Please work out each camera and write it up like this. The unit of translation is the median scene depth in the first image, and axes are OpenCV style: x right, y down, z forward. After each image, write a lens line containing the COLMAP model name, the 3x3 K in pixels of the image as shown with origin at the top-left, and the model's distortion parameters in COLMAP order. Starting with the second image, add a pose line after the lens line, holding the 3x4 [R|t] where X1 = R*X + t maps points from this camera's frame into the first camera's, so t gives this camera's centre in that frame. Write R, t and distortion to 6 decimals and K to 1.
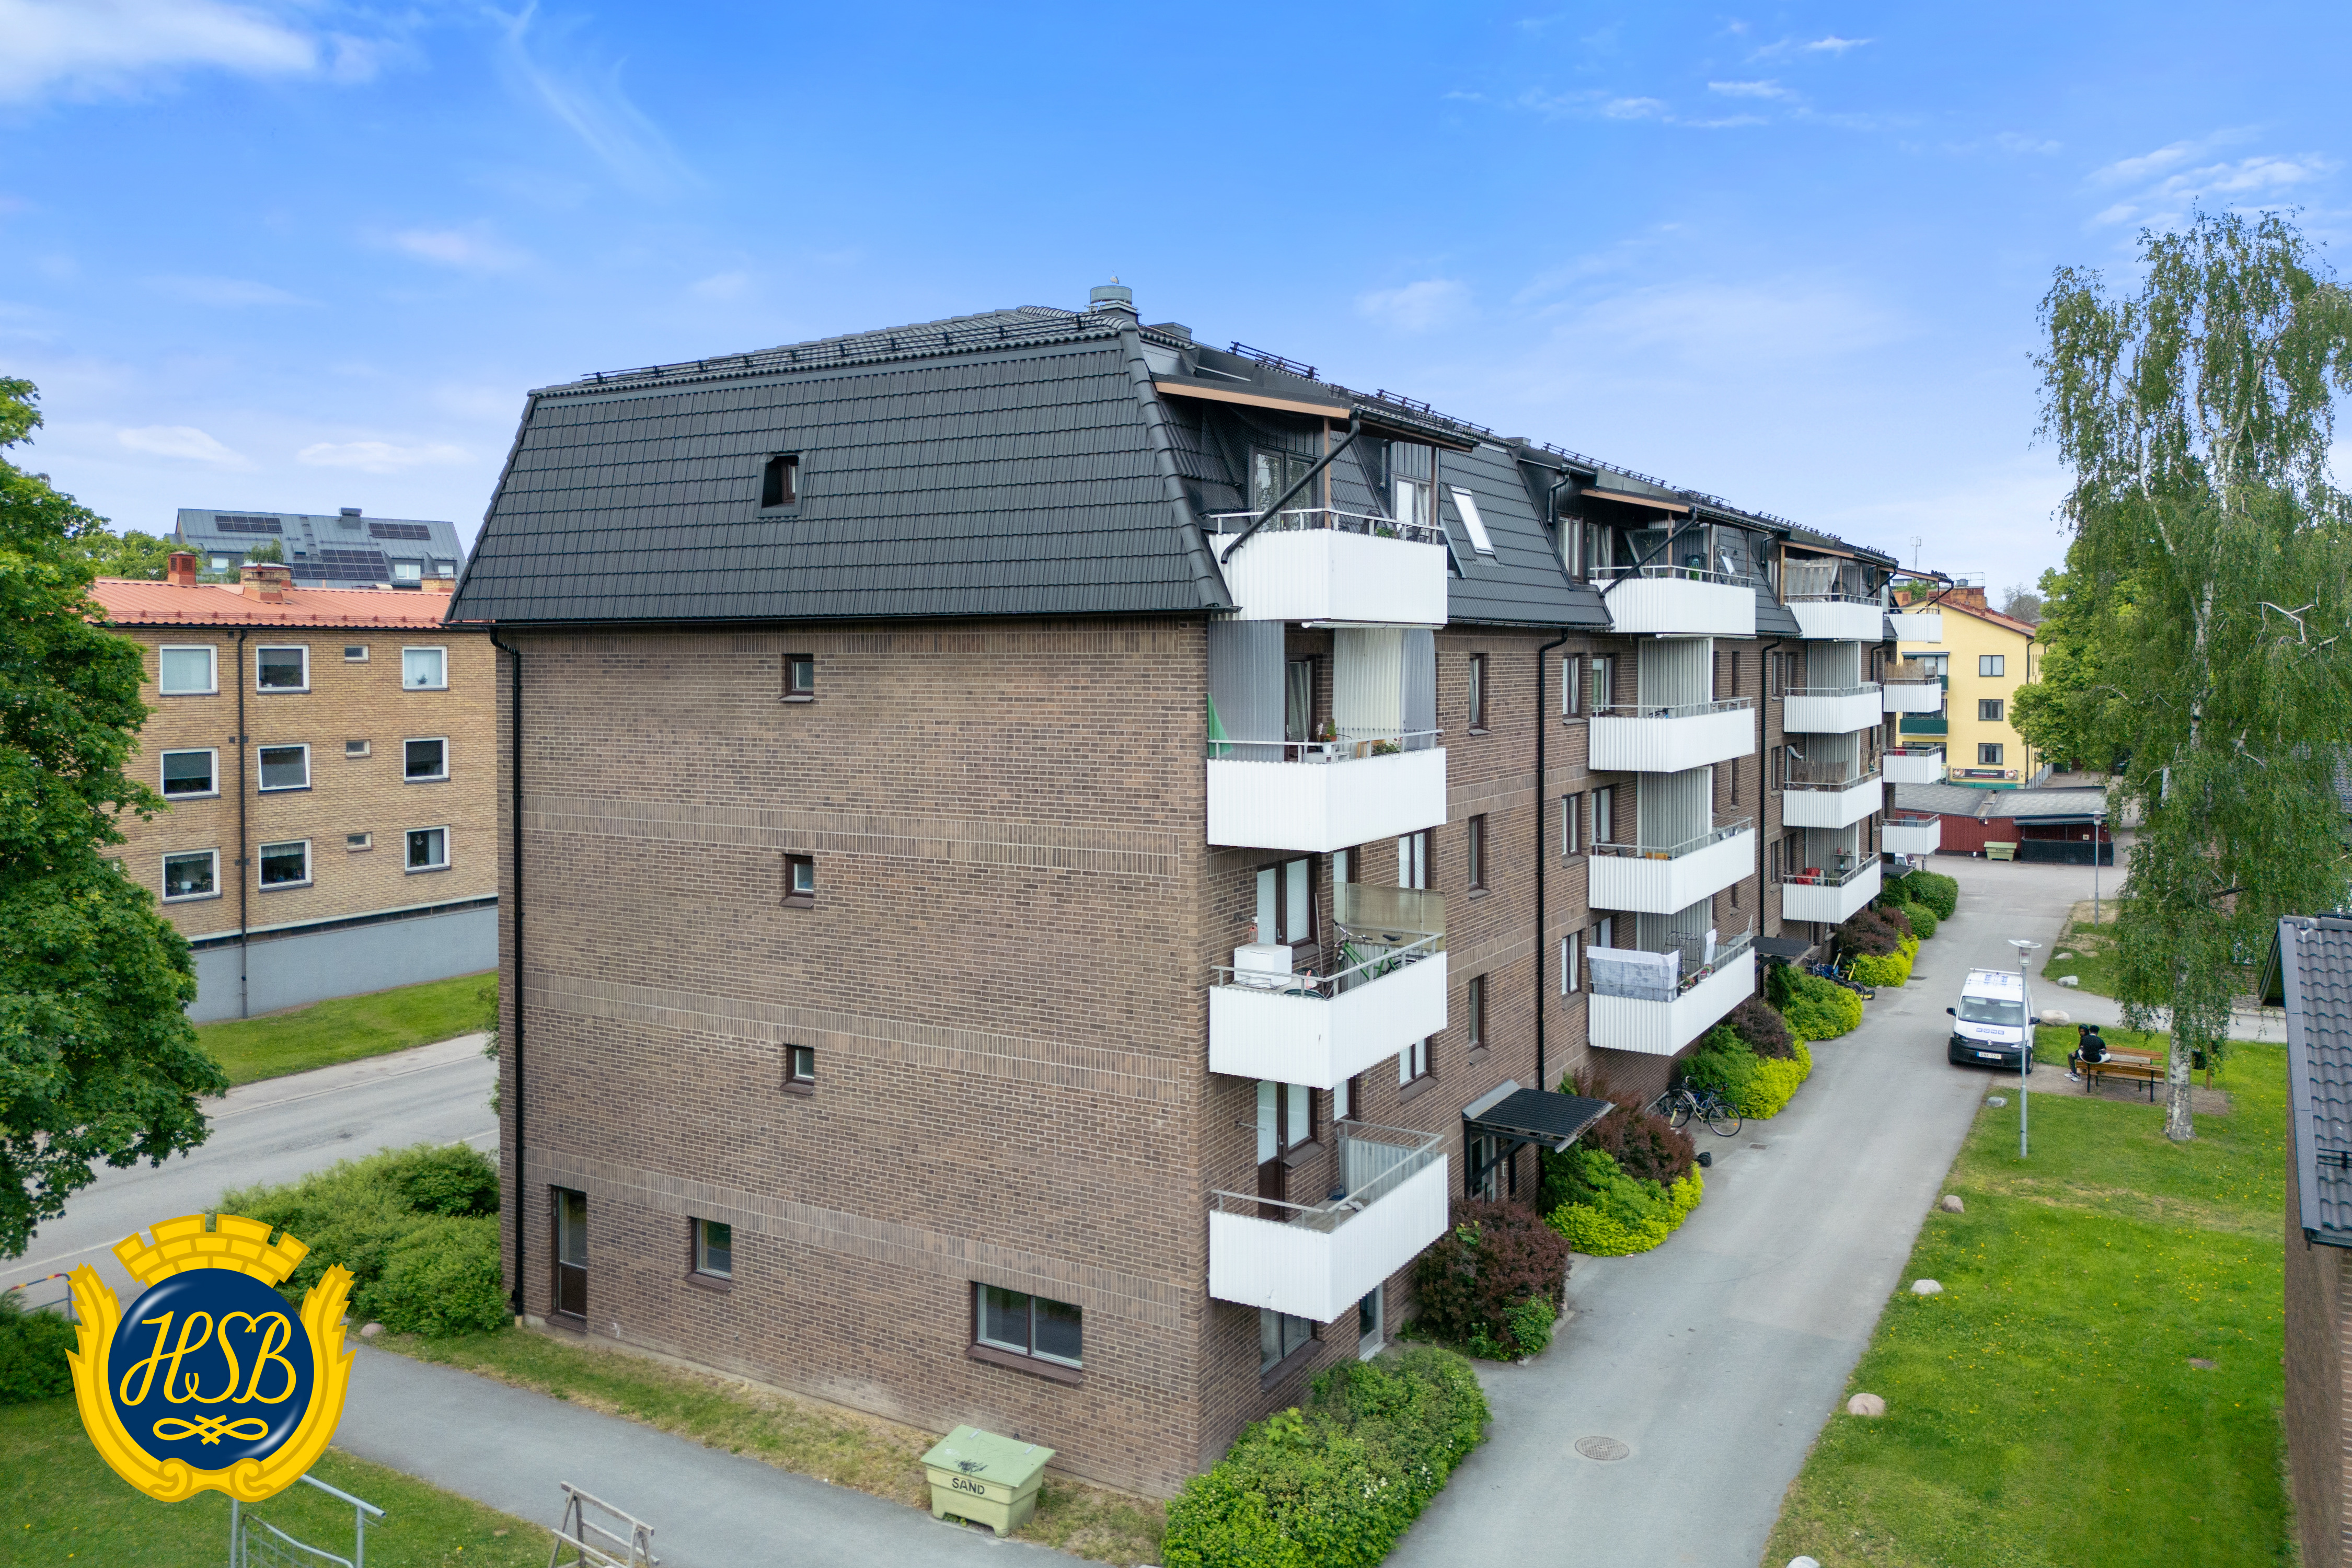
lens RADIAL K [[1662.9, 0, 1171.2], [0, 1662.9, 735.3], [0, 0, 1]] dist [0.049658, -0.041738]
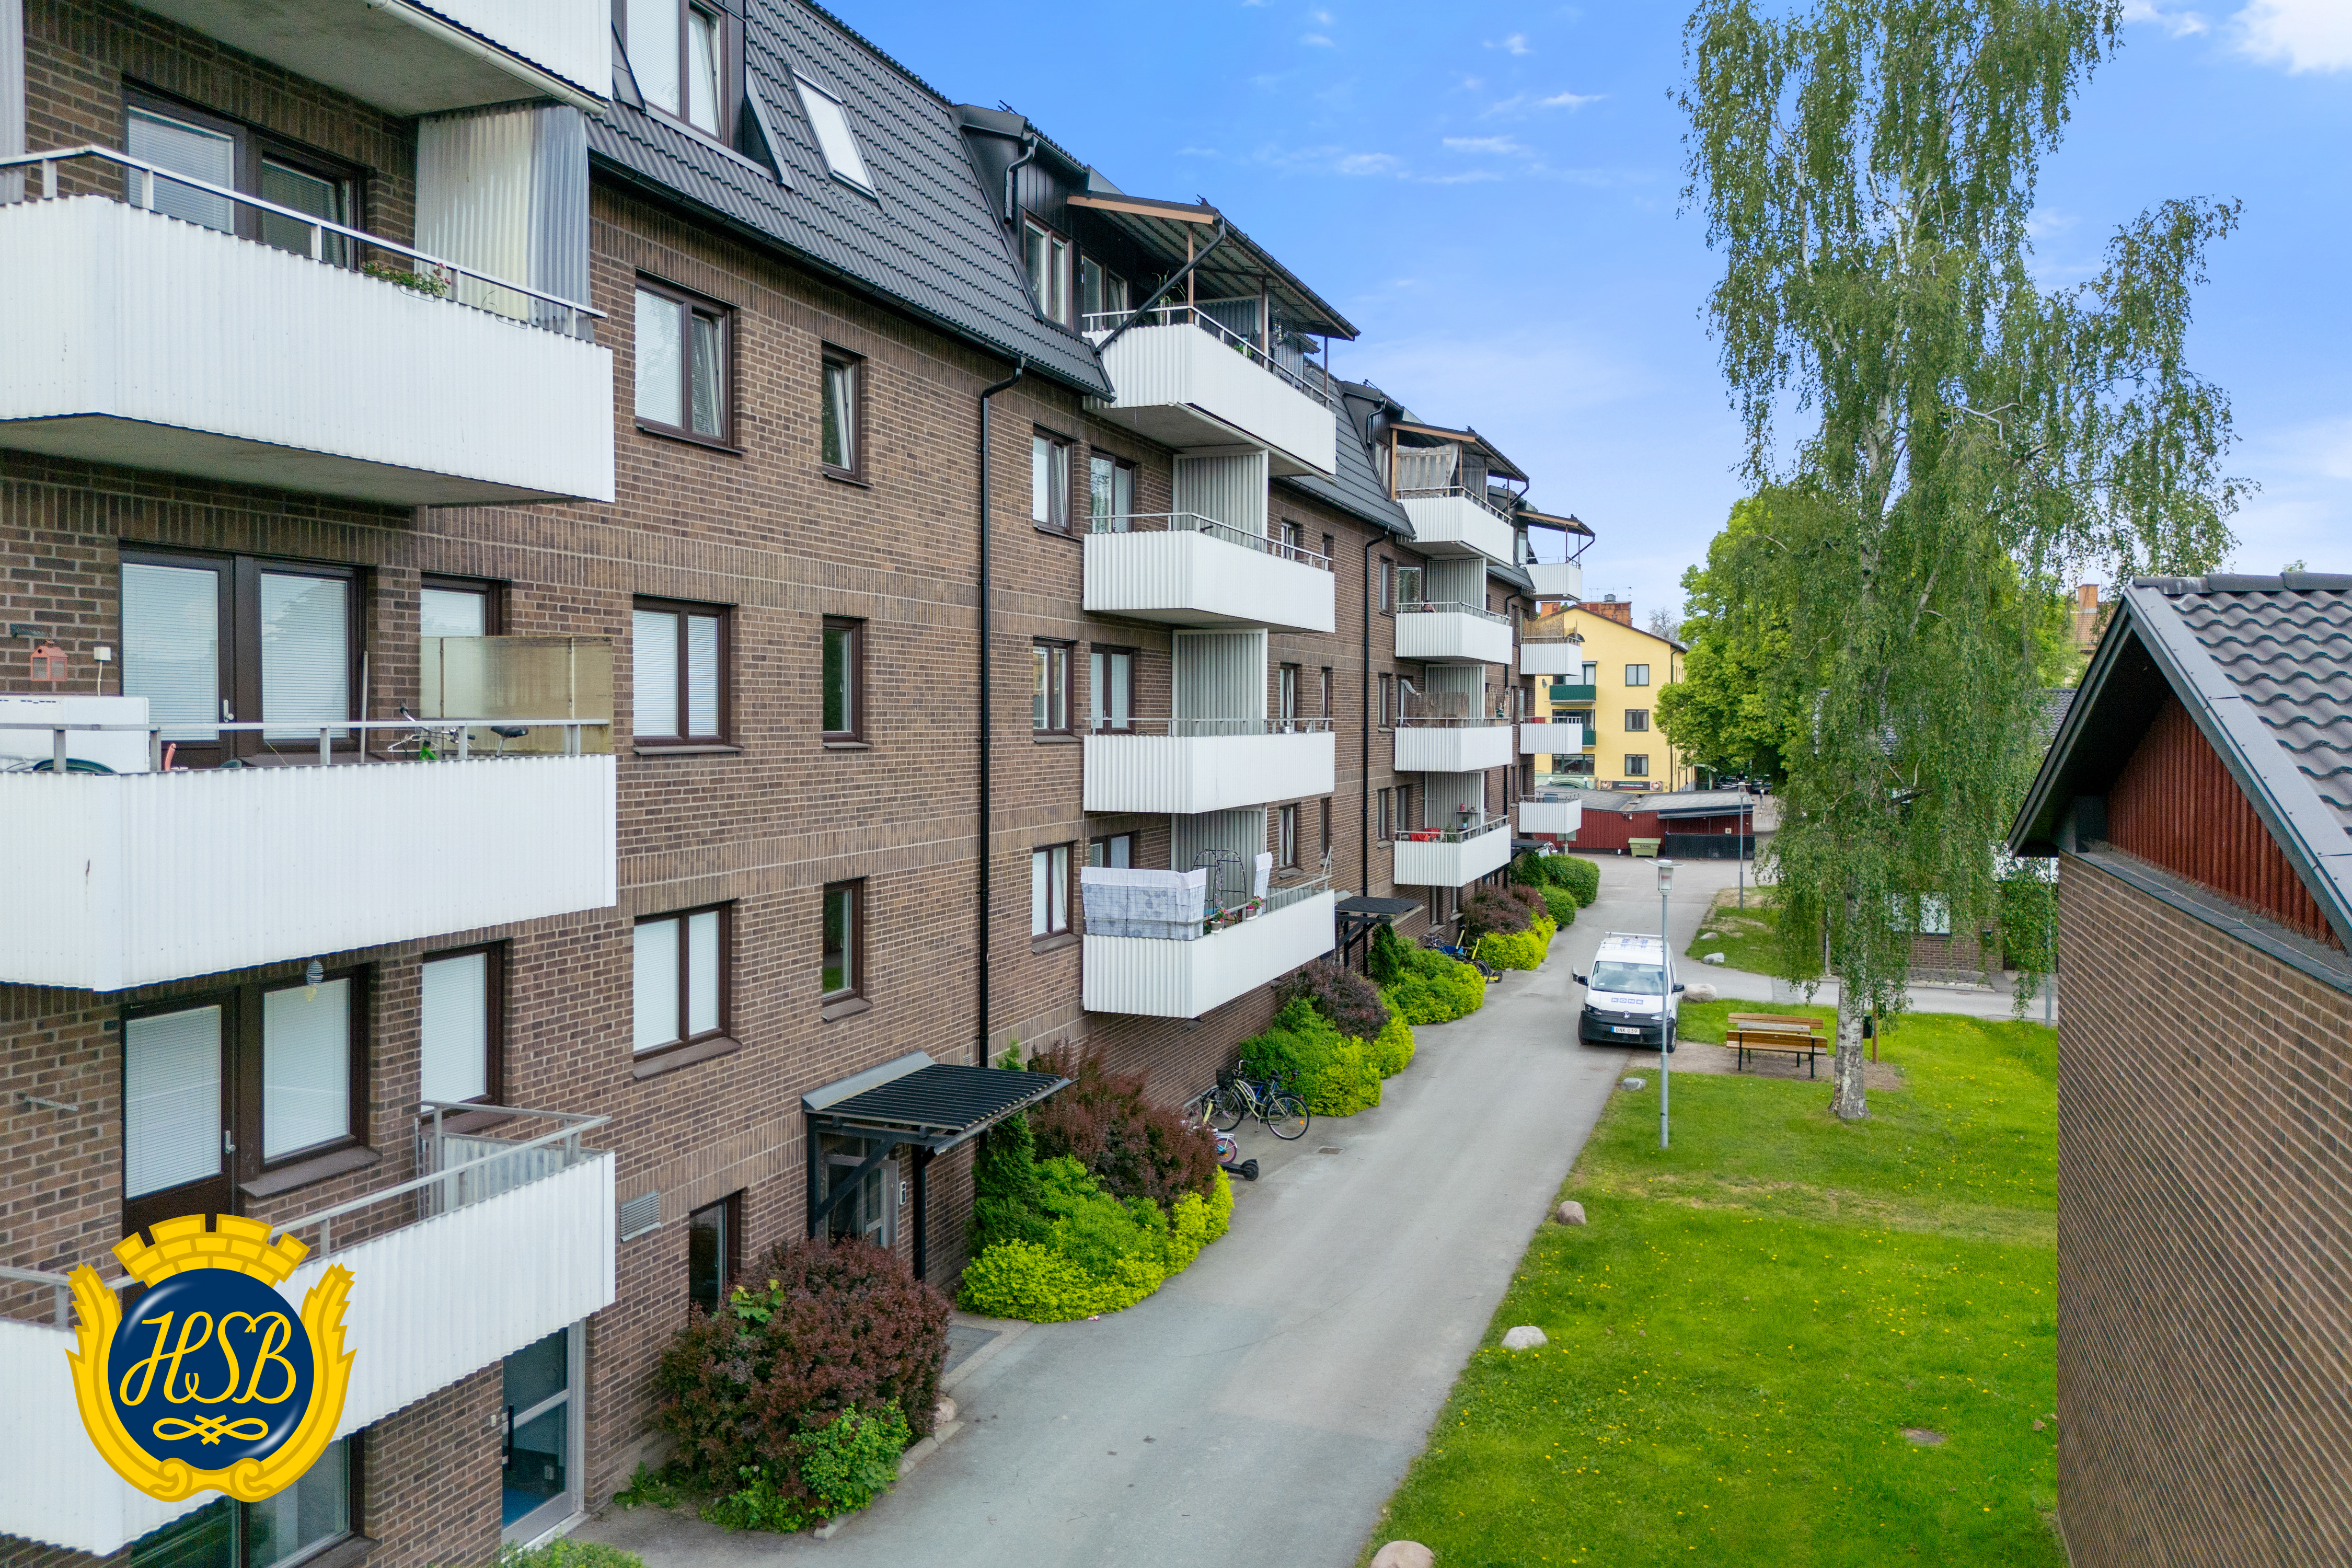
lens RADIAL K [[1688.8, 0, 1188.5], [0, 1688.8, 787.3], [0, 0, 1]] dist [0.074908, -0.091646]
pose [[0.981280, -0.001035, 0.192586, 0.163985], [0.001422, 0.999997, -0.001875, 0.097736], [-0.192584, 0.002114, 0.981278, 0.317630]]
